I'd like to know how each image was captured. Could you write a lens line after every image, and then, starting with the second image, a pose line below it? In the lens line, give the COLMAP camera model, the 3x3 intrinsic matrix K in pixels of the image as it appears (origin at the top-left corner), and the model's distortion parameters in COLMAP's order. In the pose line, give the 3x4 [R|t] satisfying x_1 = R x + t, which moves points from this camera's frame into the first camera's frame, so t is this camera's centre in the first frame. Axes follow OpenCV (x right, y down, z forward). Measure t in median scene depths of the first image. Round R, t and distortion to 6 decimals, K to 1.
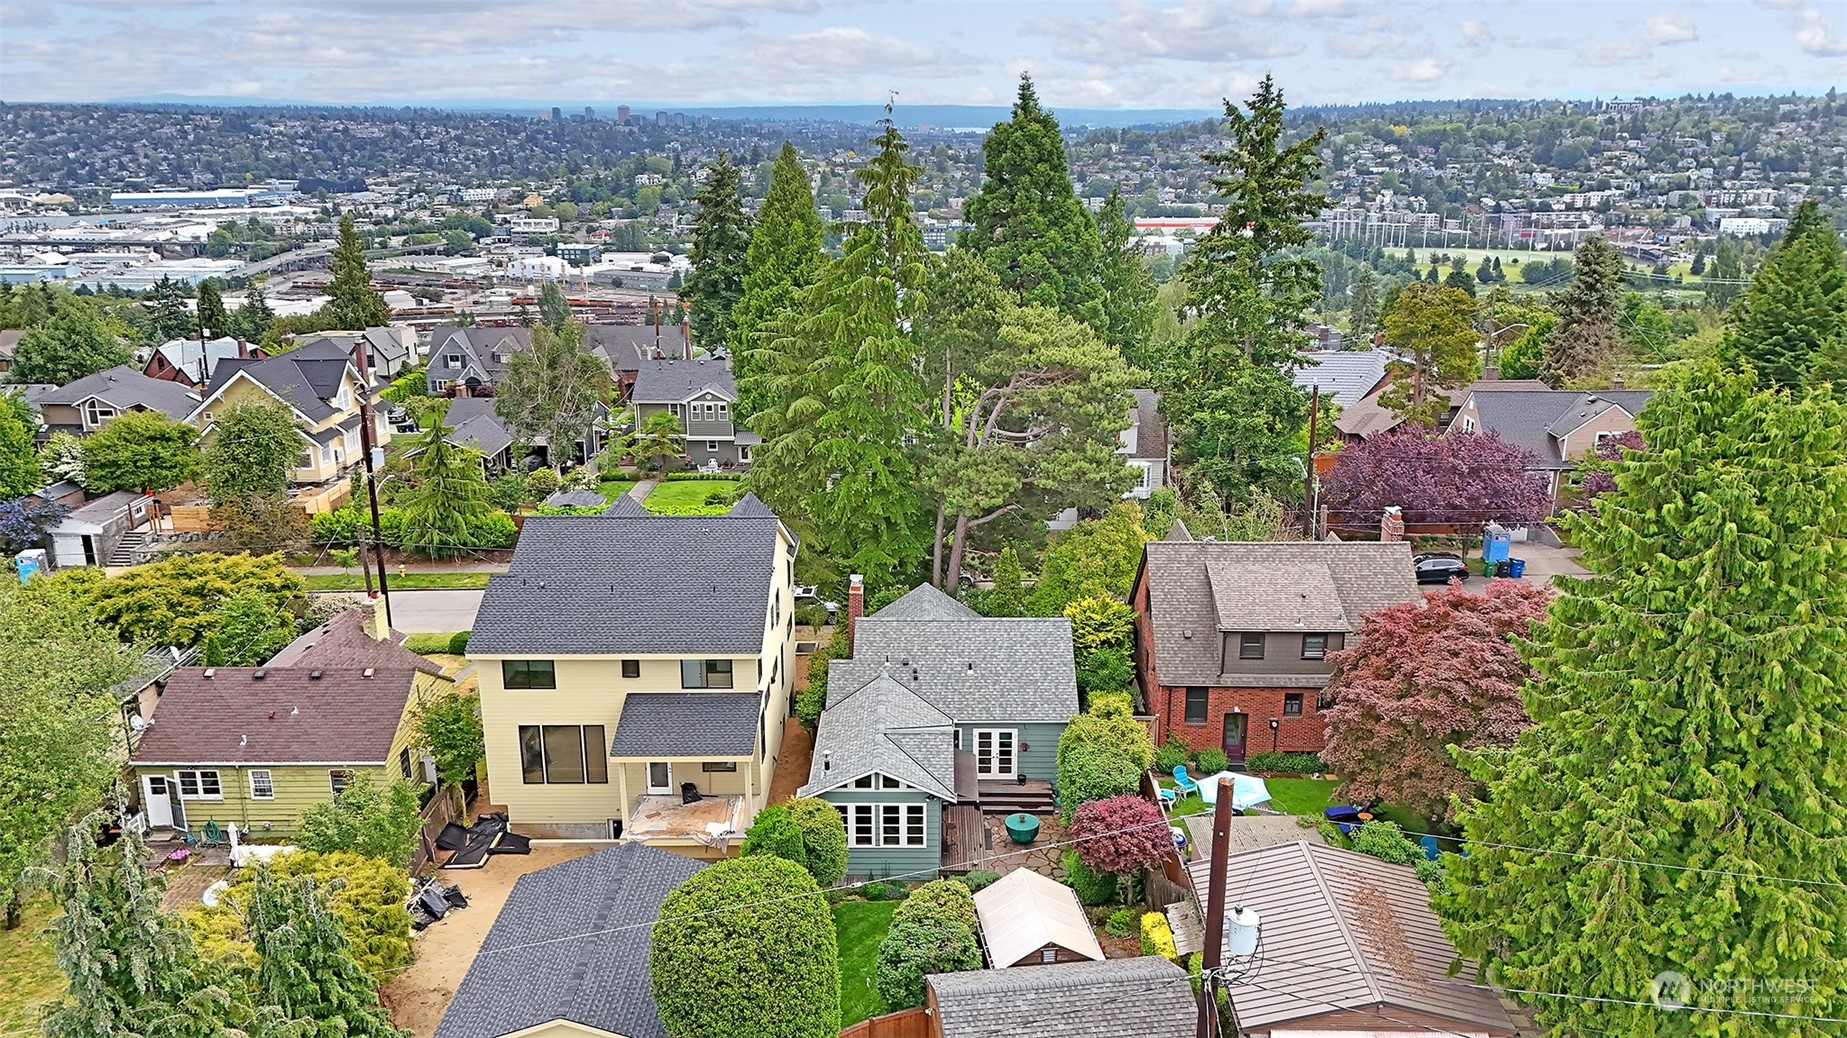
lens RADIAL K [[1459.0, 0, 931.2], [0, 1459.0, 522.2], [0, 0, 1]] dist [0.159519, -0.081382]
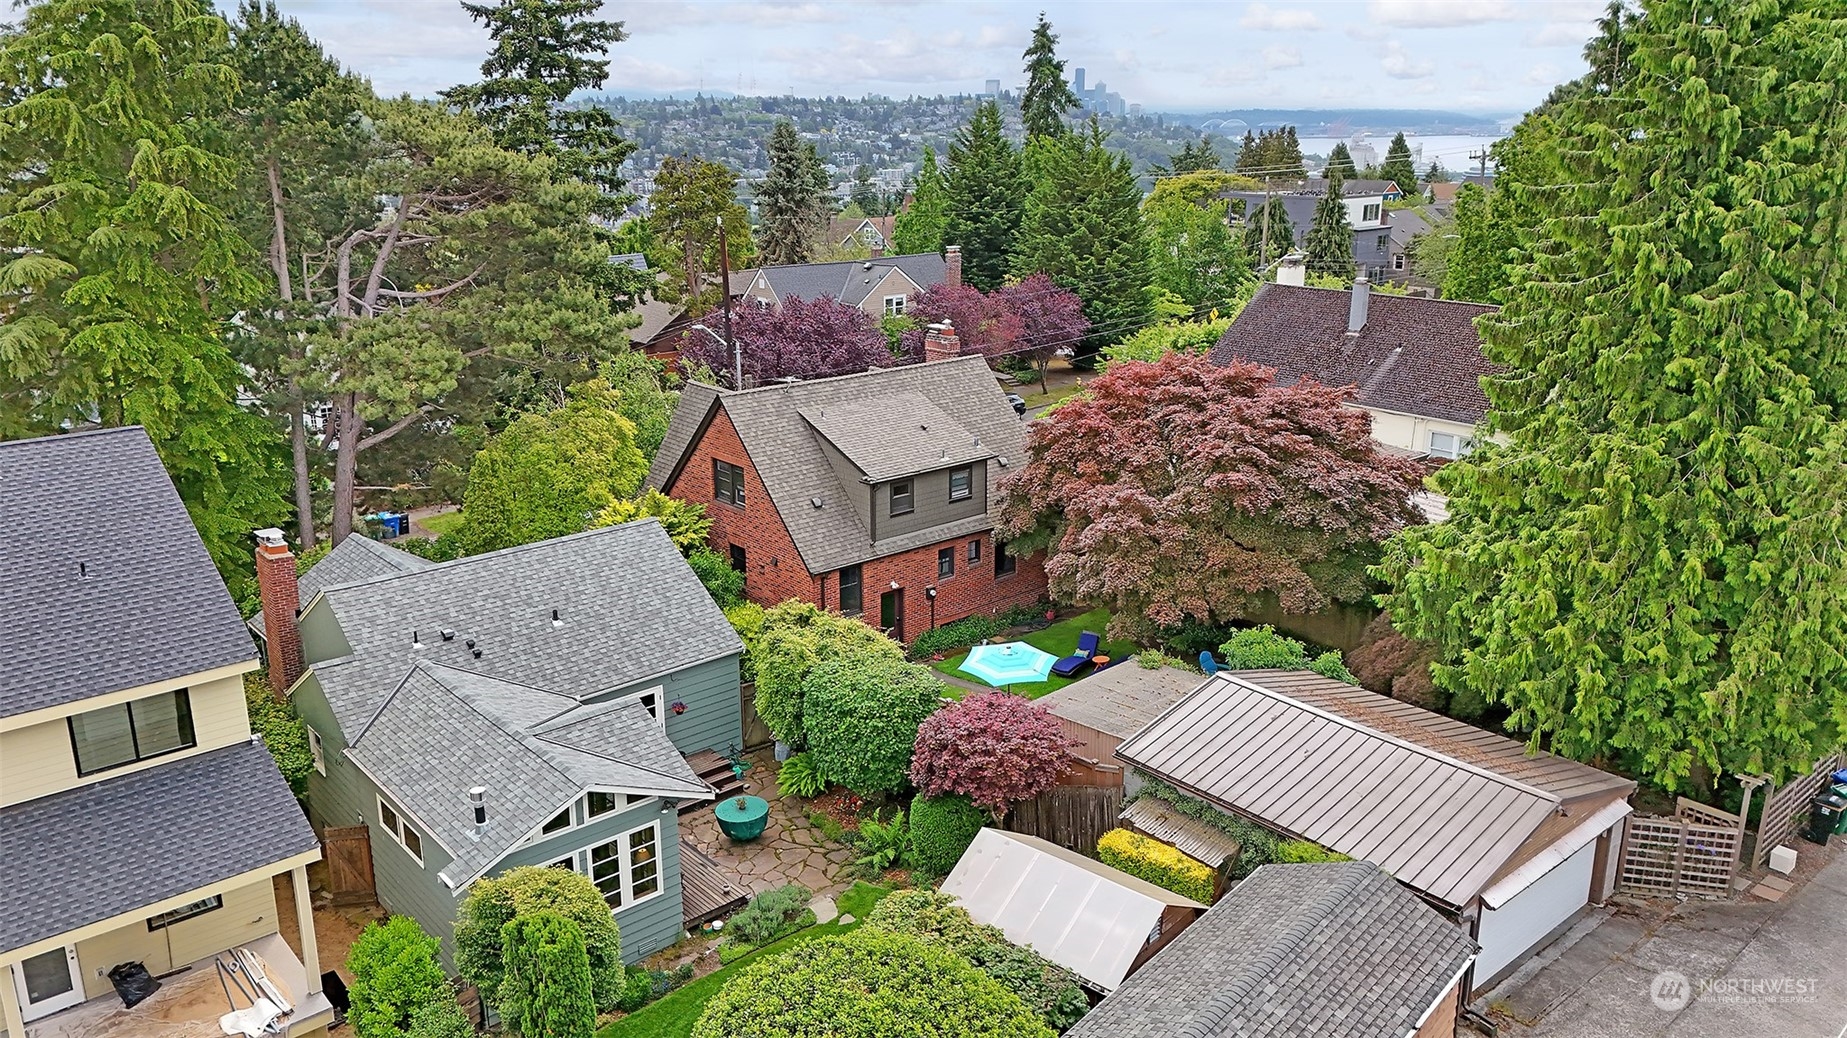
lens RADIAL K [[1408.6, 0, 923.5], [0, 1408.6, 519.0], [0, 0, 1]] dist [0.096126, -0.063918]
pose [[0.756516, -0.195740, 0.623994, -0.240999], [0.203007, 0.977310, 0.060451, 0.057286], [-0.621668, 0.080943, 0.779087, 0.452198]]
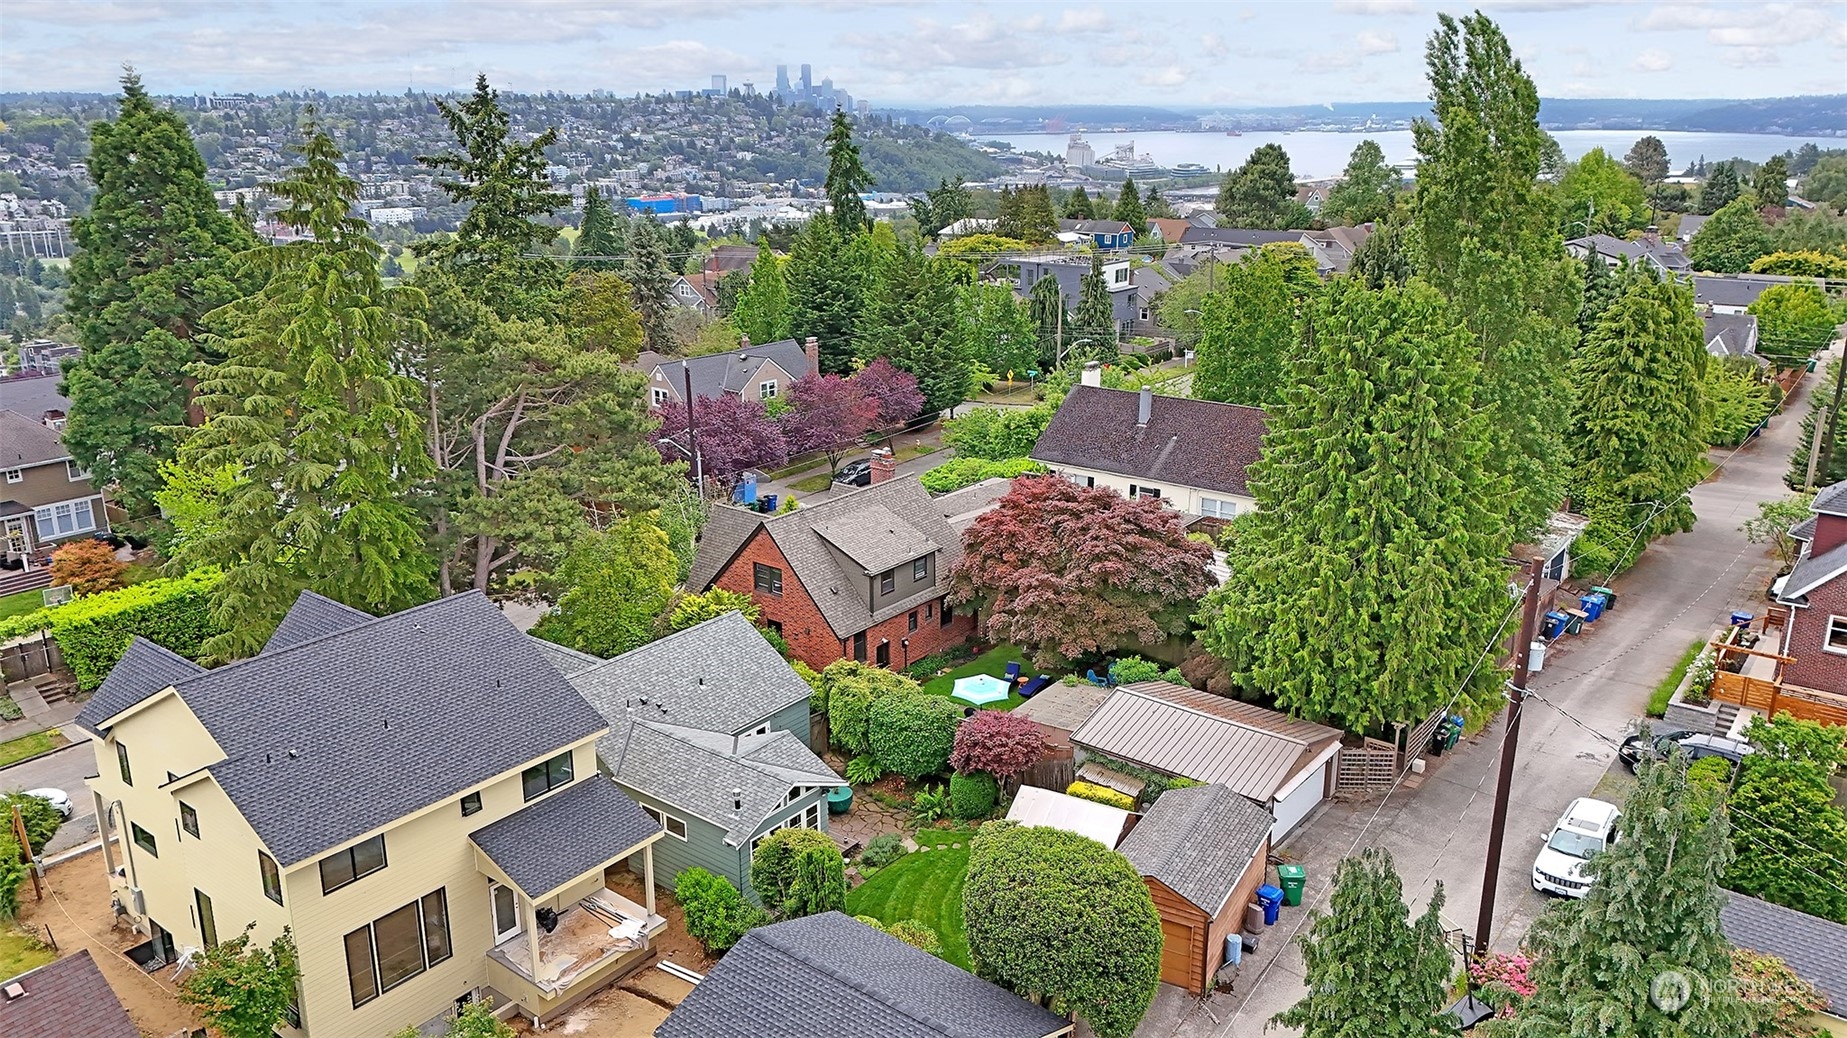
lens RADIAL K [[1459.0, 0, 931.2], [0, 1459.0, 522.2], [0, 0, 1]] dist [0.159519, -0.081382]
pose [[0.611060, -0.242865, 0.753407, -0.636246], [0.240713, 0.963709, 0.115424, -0.086890], [-0.754097, 0.110825, 0.647345, 0.248663]]
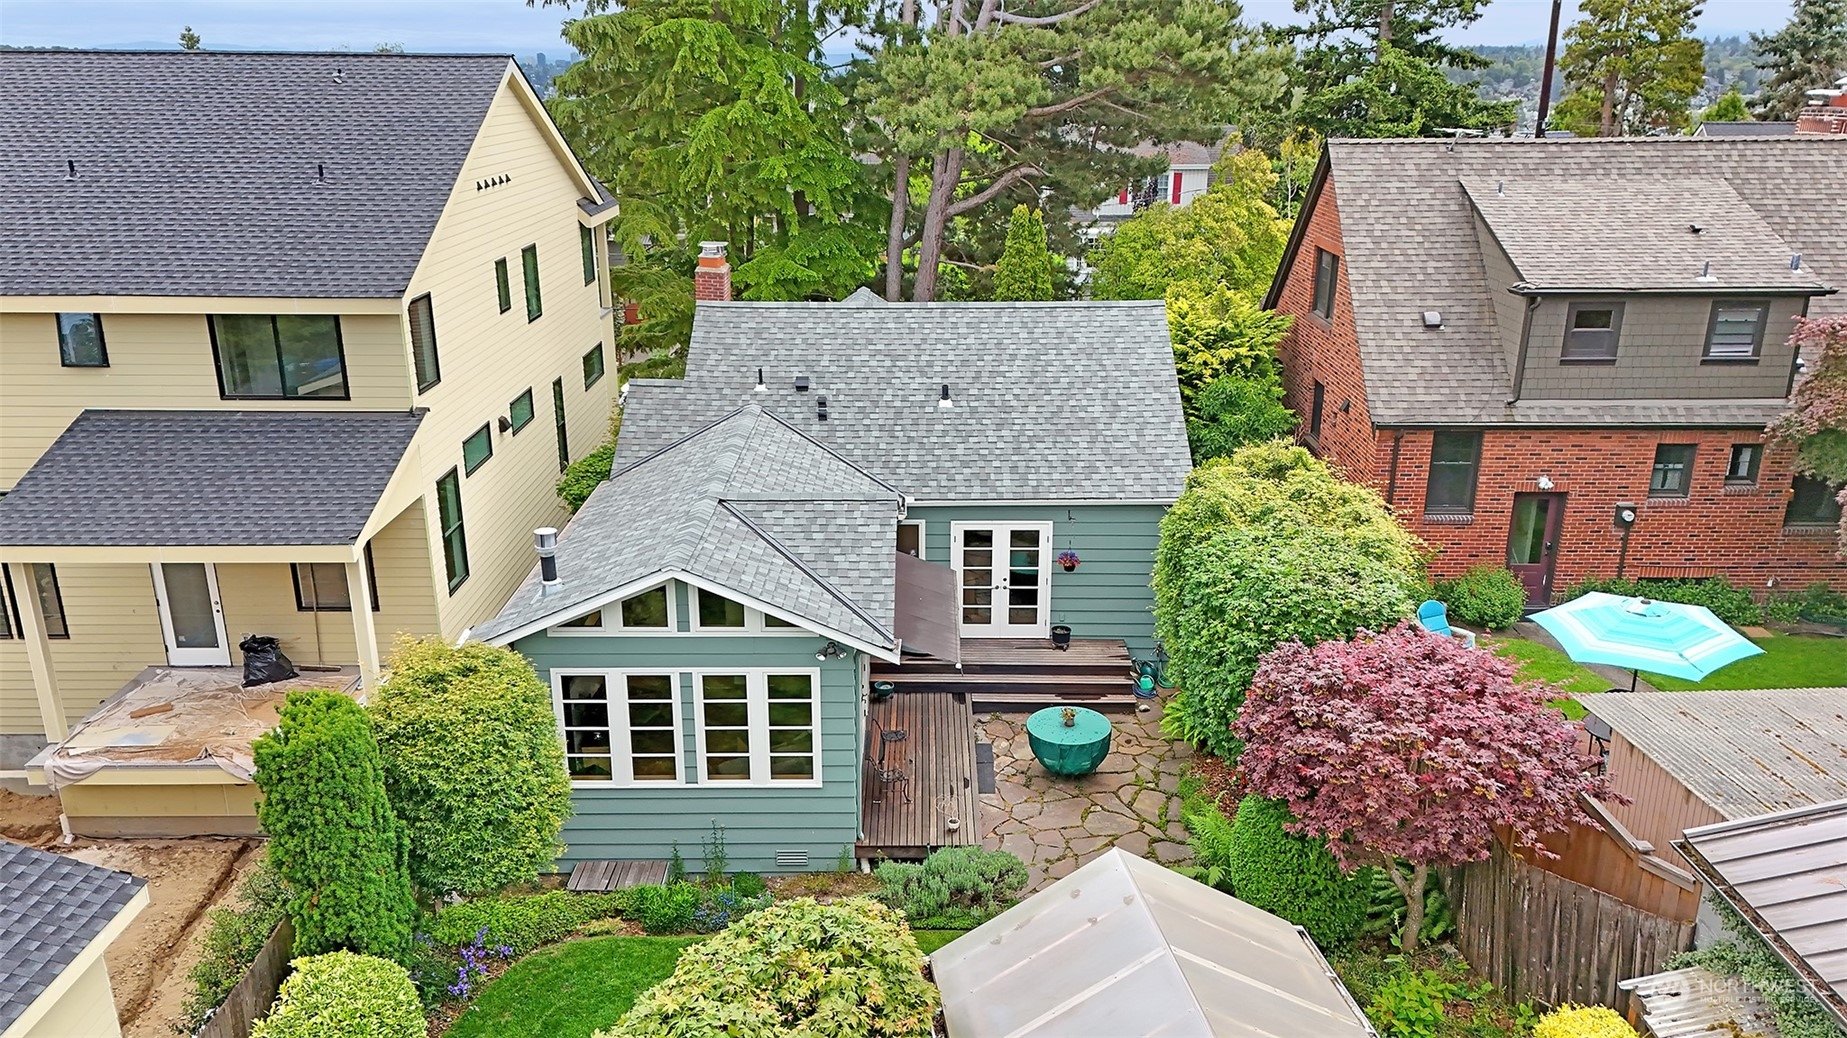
lens RADIAL K [[1368.5, 0, 923.5], [0, 1368.5, 519.0], [0, 0, 1]] dist [0.136000, -0.153595]
pose [[0.999985, -0.001215, -0.005328, 0.023724], [0.001296, 0.999883, 0.015273, 0.140261], [0.005308, -0.015280, 0.999869, 0.616943]]
